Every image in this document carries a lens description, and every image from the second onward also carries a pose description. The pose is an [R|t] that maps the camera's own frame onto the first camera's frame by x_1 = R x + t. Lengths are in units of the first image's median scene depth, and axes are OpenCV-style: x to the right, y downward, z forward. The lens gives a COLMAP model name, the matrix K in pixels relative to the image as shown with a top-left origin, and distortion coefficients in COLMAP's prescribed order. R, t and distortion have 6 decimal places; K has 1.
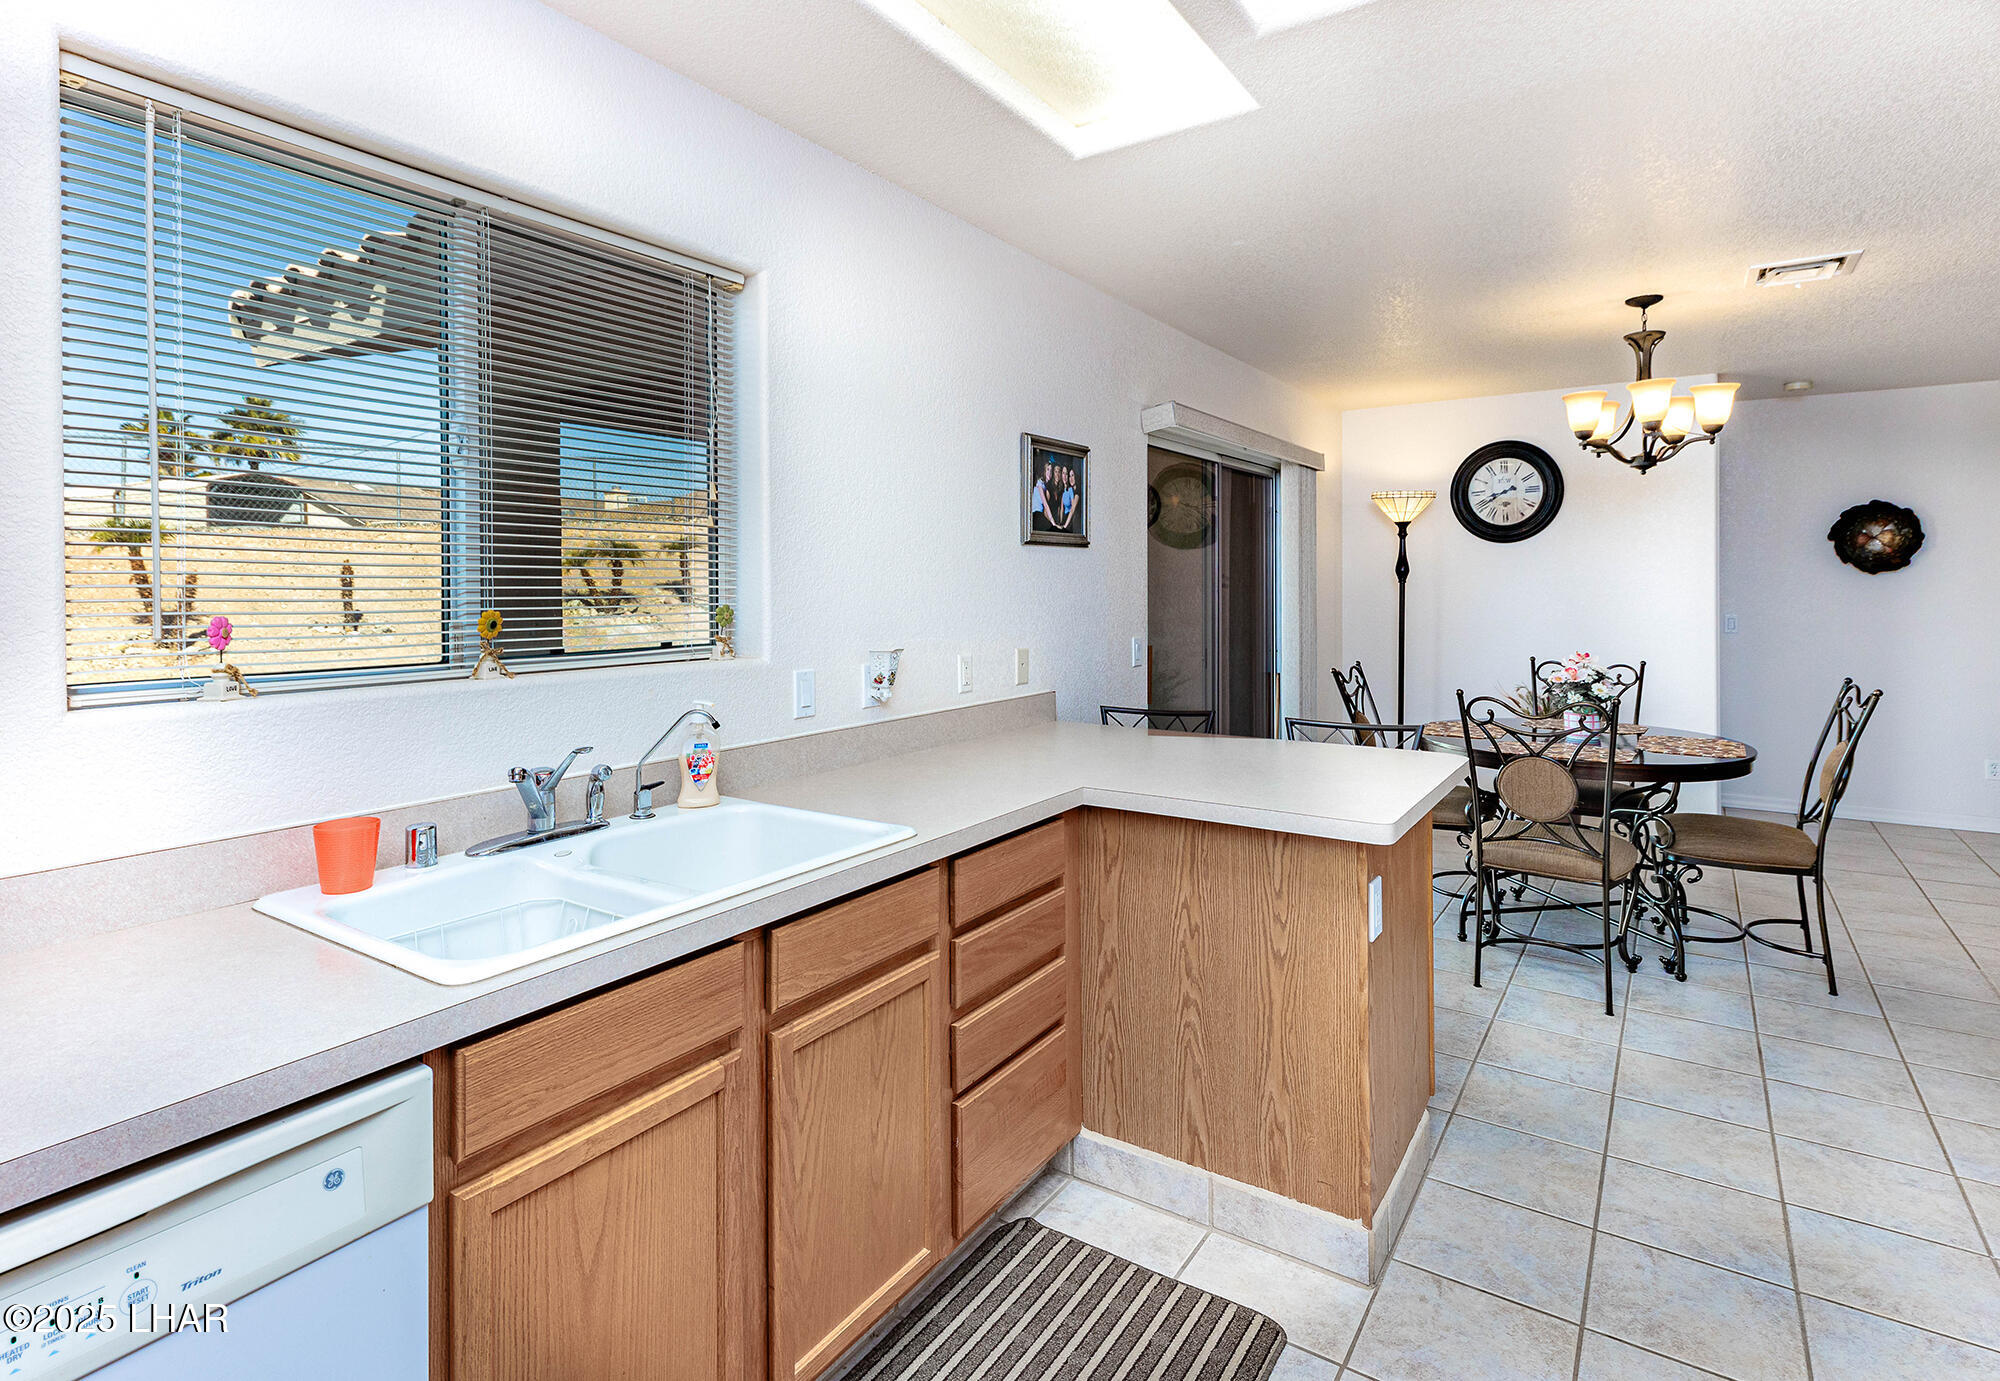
lens RADIAL K [[1011.4, 0, 998.6], [0, 1011.4, 587.4], [0, 0, 1]] dist [0.013629, 0.000579]
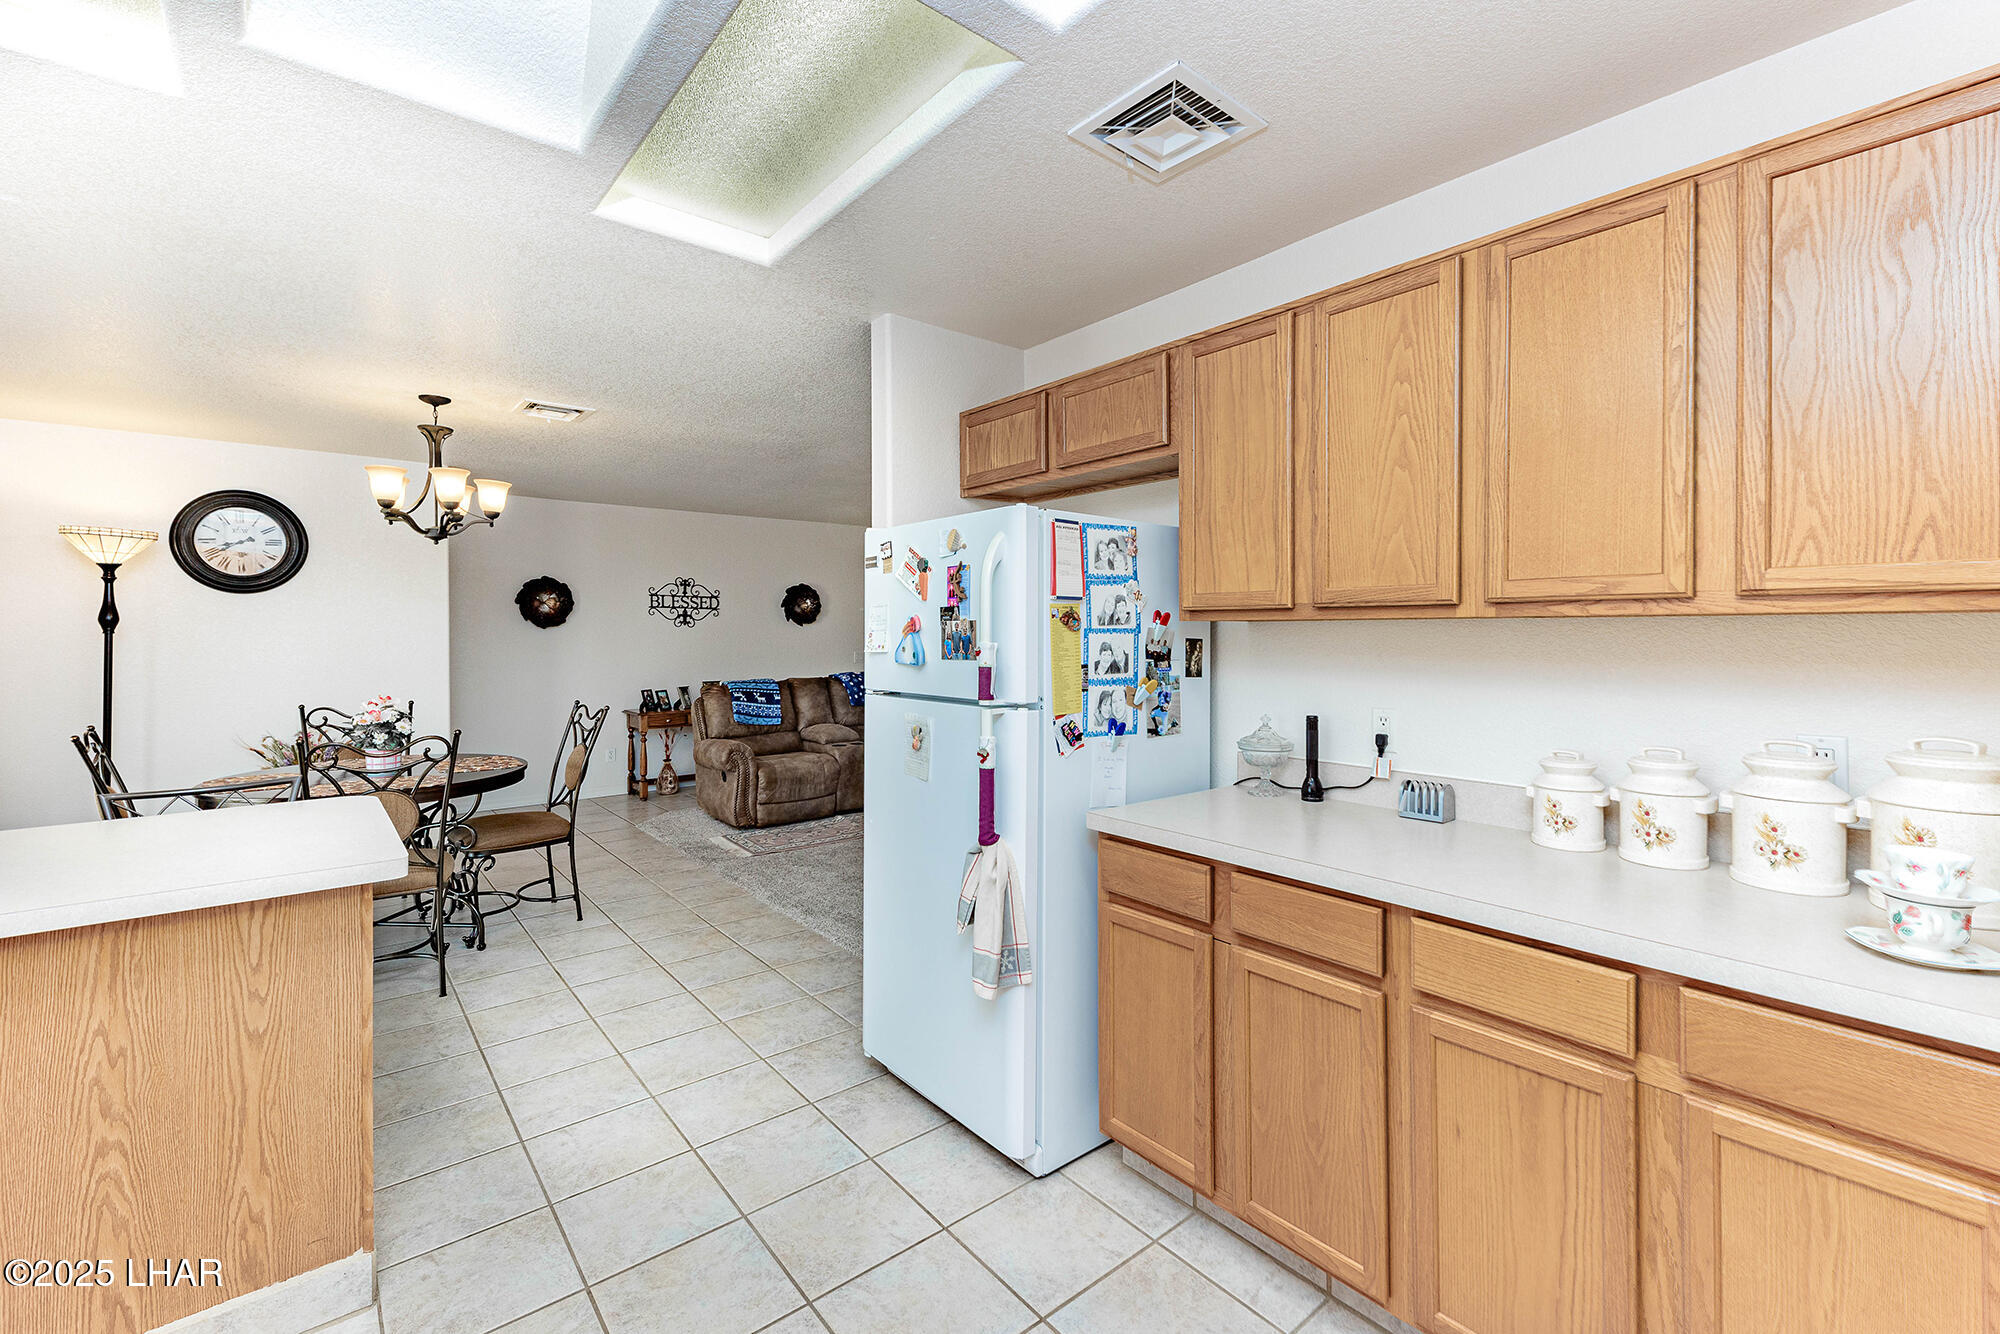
lens RADIAL K [[864.3, 0, 1017.1], [0, 864.3, 634.2], [0, 0, 1]] dist [0.008678, -0.000462]
pose [[0.278594, 0.002738, 0.960405, -0.159466], [0.001690, 0.999993, -0.003342, -0.000282], [-0.960407, 0.002554, 0.278588, 0.056483]]
